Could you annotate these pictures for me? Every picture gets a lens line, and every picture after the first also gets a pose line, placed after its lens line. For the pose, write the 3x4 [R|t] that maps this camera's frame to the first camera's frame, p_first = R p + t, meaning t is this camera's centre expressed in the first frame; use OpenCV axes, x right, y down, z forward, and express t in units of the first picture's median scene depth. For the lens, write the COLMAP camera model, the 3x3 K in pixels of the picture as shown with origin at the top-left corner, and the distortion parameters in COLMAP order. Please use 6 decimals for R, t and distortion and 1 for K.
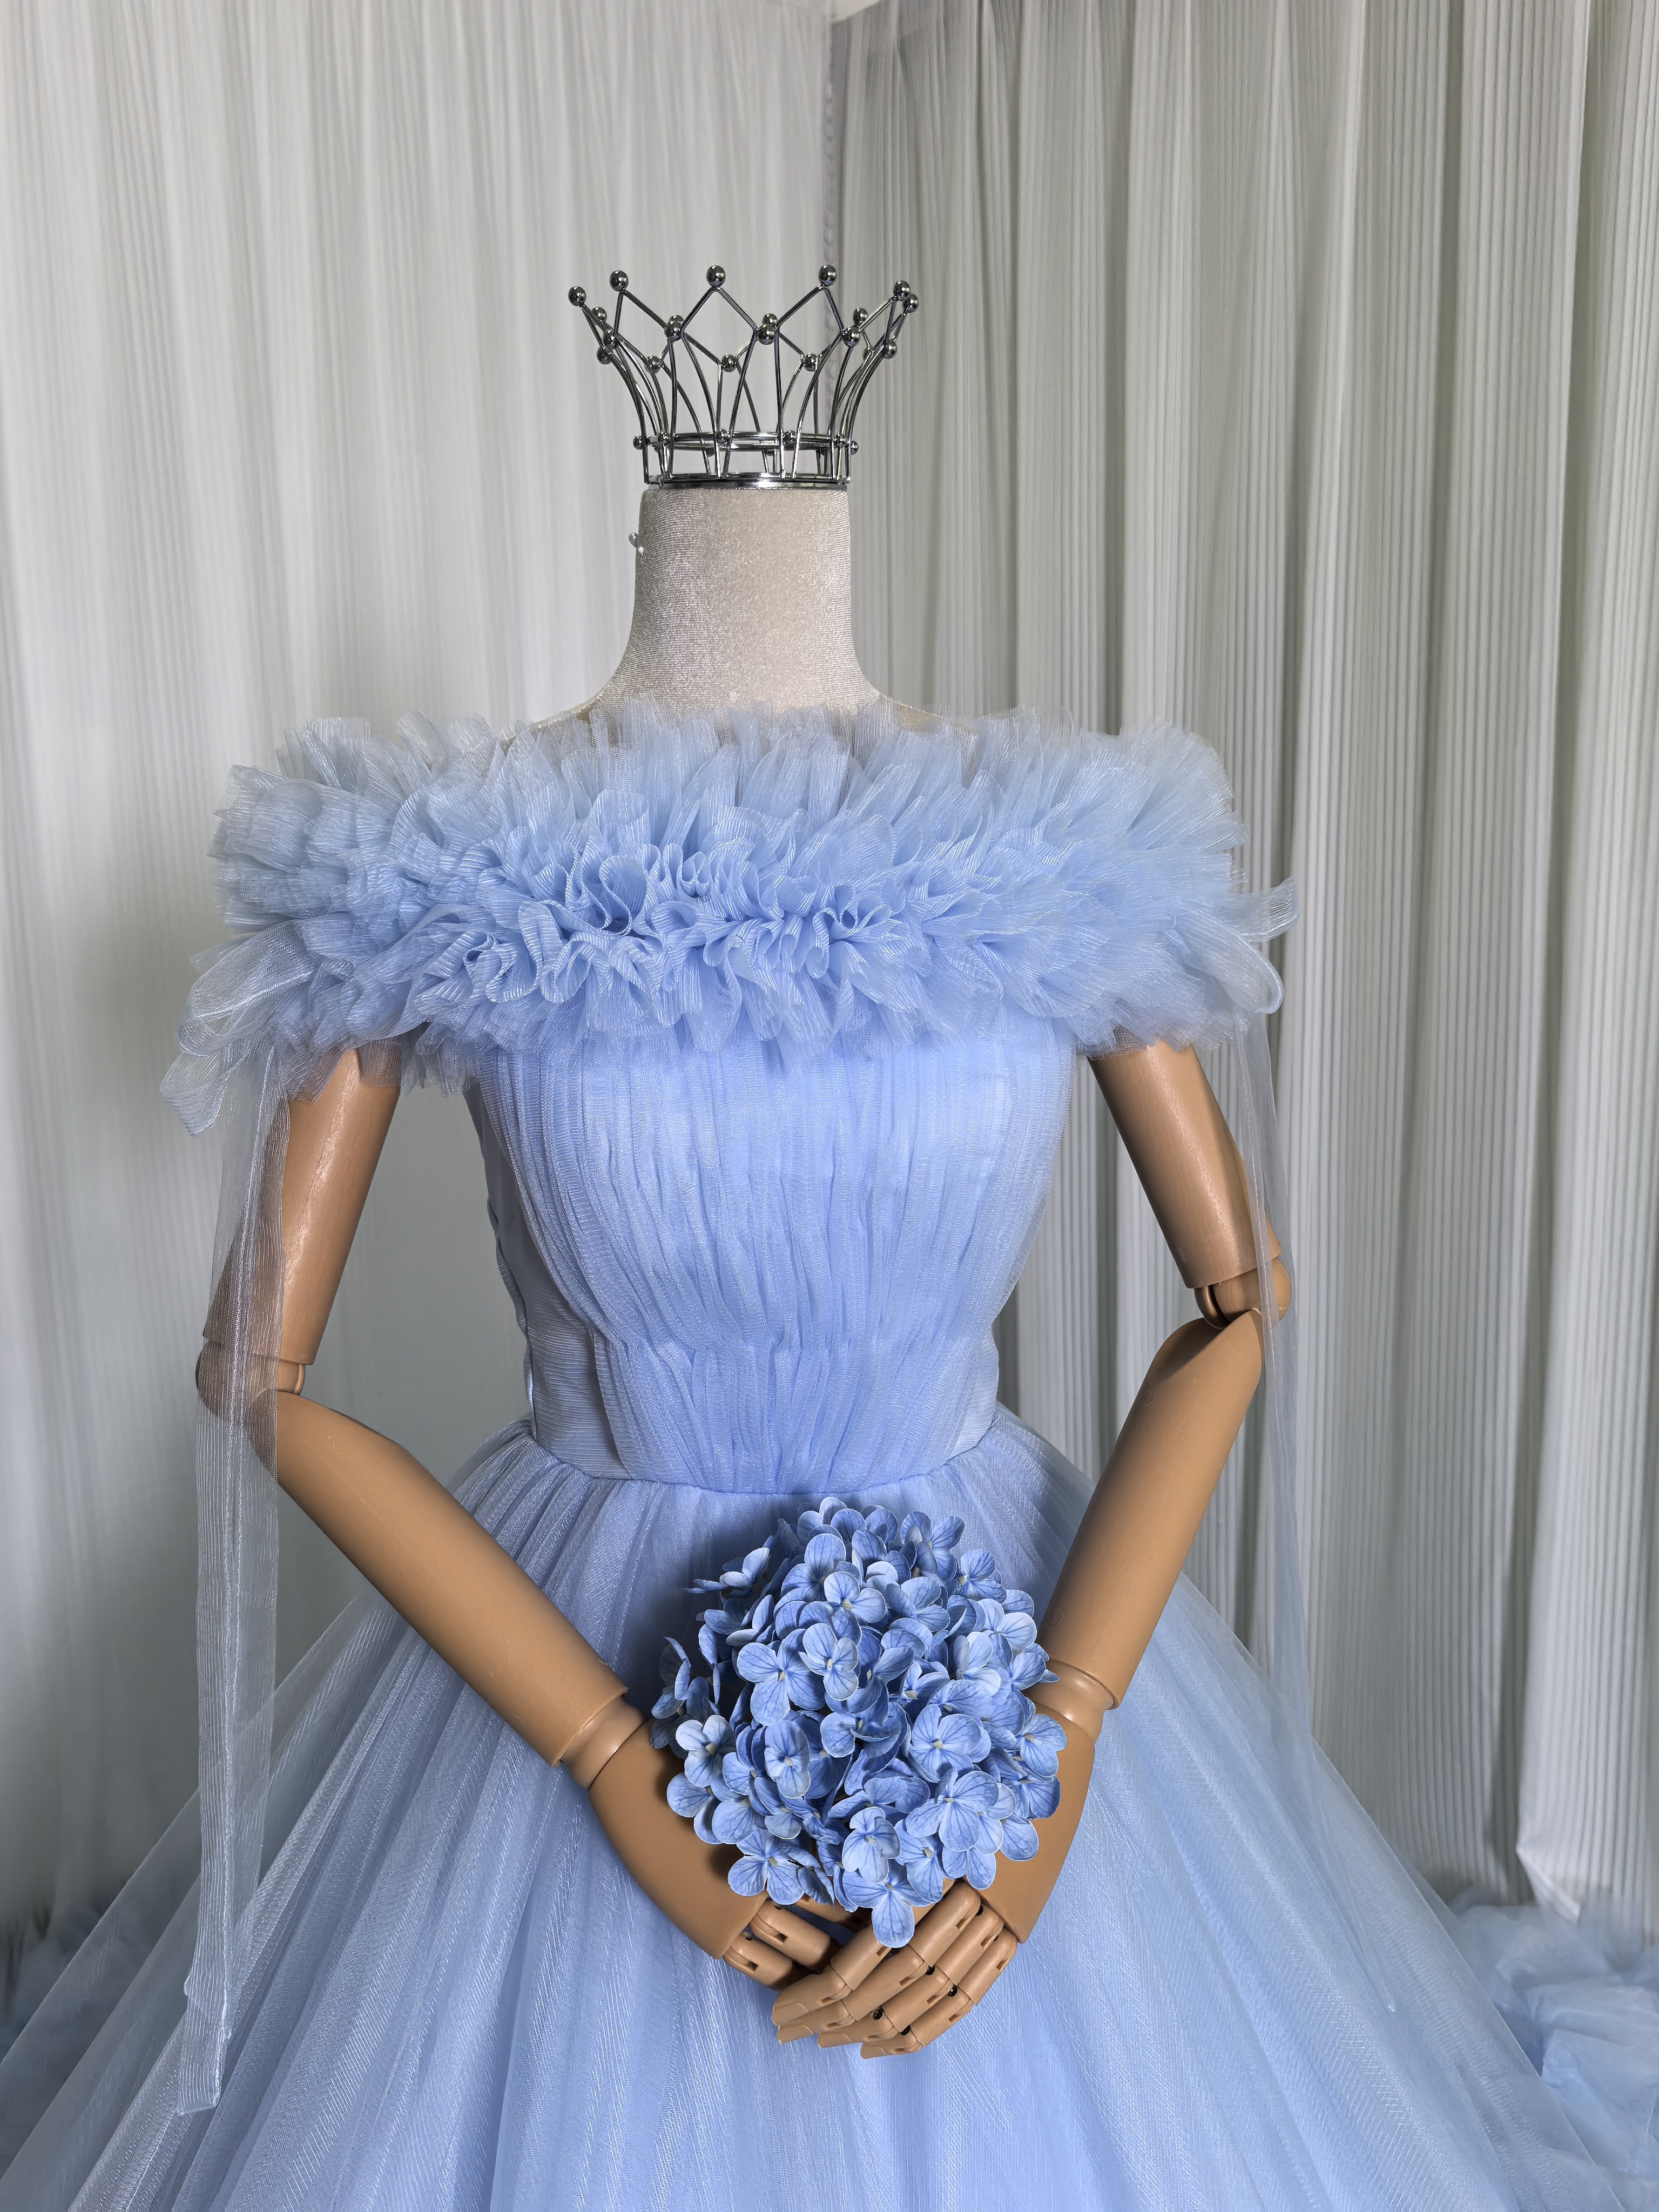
lens RADIAL K [[1823.1, 0, 886.3], [0, 1823.1, 1072.4], [0, 0, 1]] dist [0.052500, -0.086208]
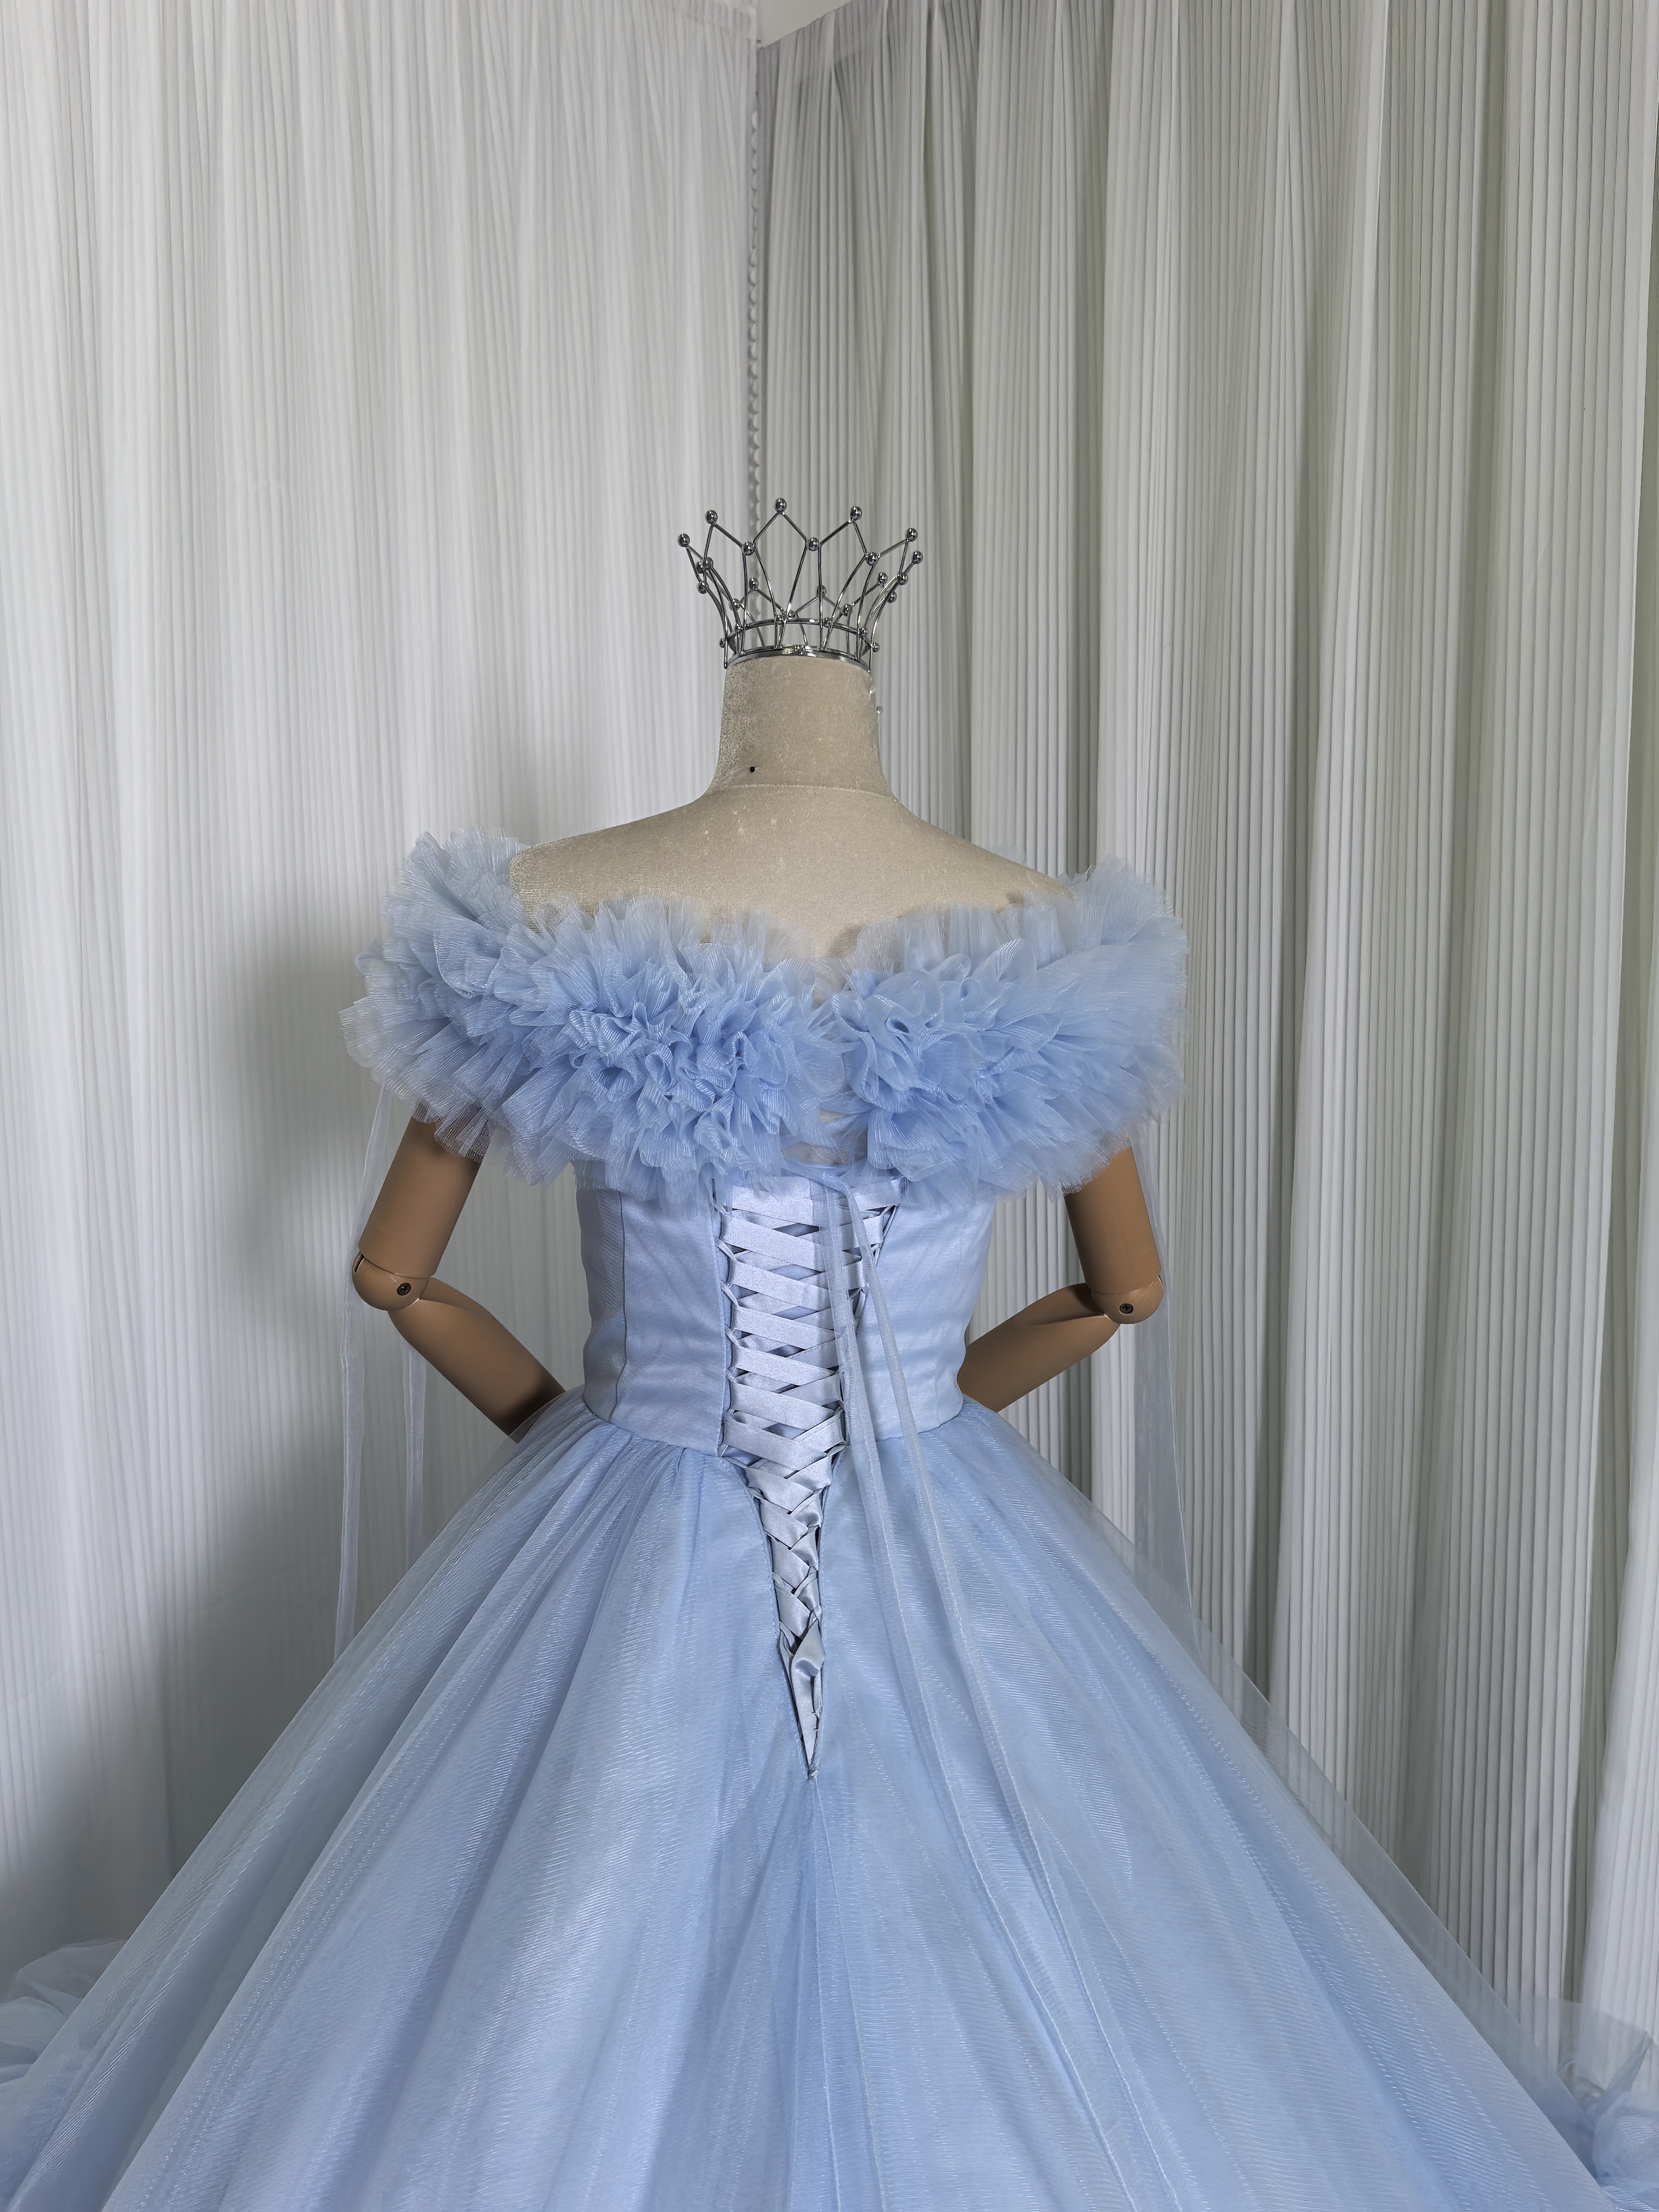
lens RADIAL K [[1823.1, 0, 827.7], [0, 1823.1, 1107.9], [0, 0, 1]] dist [0.052500, -0.086208]
pose [[0.999176, 0.004807, 0.040306, -0.094507], [-0.002220, 0.997948, -0.063989, 0.006247], [-0.040531, 0.063847, 0.997136, 0.439180]]
